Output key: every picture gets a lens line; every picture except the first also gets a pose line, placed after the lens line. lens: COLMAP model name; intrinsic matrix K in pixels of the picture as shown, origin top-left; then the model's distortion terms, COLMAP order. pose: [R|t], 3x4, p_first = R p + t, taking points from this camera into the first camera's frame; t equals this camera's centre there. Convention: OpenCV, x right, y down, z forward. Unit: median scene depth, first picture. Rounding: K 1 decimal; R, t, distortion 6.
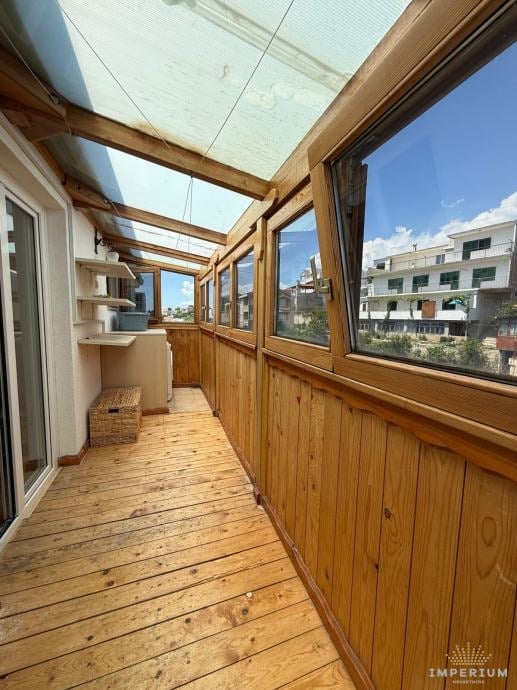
lens RADIAL K [[272.3, 0, 258.5], [0, 272.3, 345.0], [0, 0, 1]] dist [-0.001580, 0.000062]
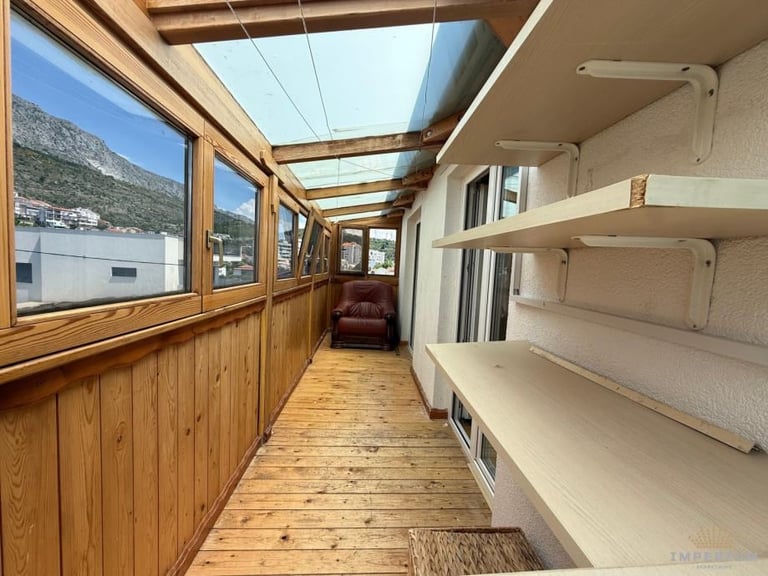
lens RADIAL K [[303.1, 0, 384.0], [0, 303.1, 288.0], [0, 0, 1]] dist [-0.001580, 0.000062]
pose [[-0.959852, -0.088446, 0.266197, -0.705781], [-0.043636, 0.984517, 0.169771, -0.224730], [-0.277091, 0.151339, -0.948850, 1.920240]]
